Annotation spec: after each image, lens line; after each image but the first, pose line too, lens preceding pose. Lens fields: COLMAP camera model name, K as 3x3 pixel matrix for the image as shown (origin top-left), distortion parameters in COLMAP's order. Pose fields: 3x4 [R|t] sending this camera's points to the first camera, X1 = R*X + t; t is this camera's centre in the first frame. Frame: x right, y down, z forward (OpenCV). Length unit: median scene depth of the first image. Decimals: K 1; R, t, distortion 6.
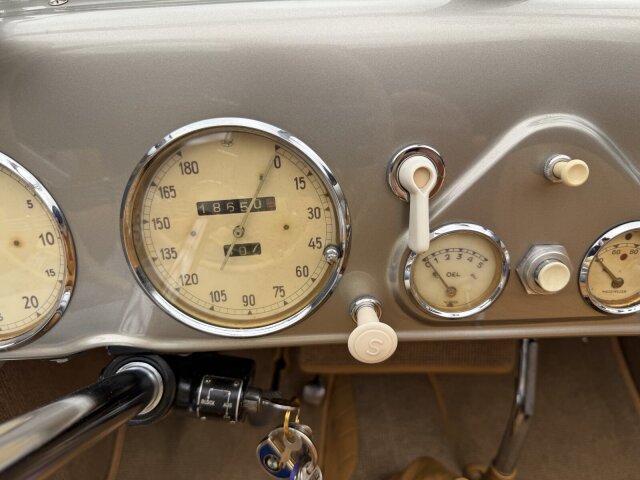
lens RADIAL K [[412.5, 0, 320.0], [0, 412.5, 240.0], [0, 0, 1]] dist [0.005974, 0.000521]
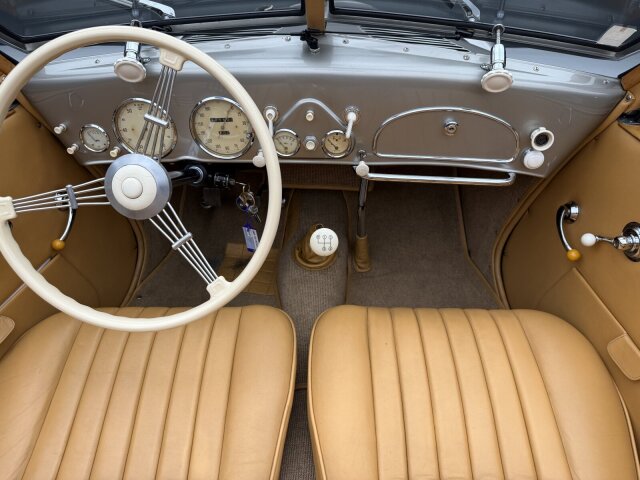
lens RADIAL K [[412.5, 0, 320.0], [0, 412.5, 240.0], [0, 0, 1]] dist [0.005974, 0.000521]
pose [[0.996708, 0.061851, -0.052420, 0.826034], [-0.039794, 0.936514, 0.348365, -0.363571], [0.070639, -0.345132, 0.935892, -2.417098]]
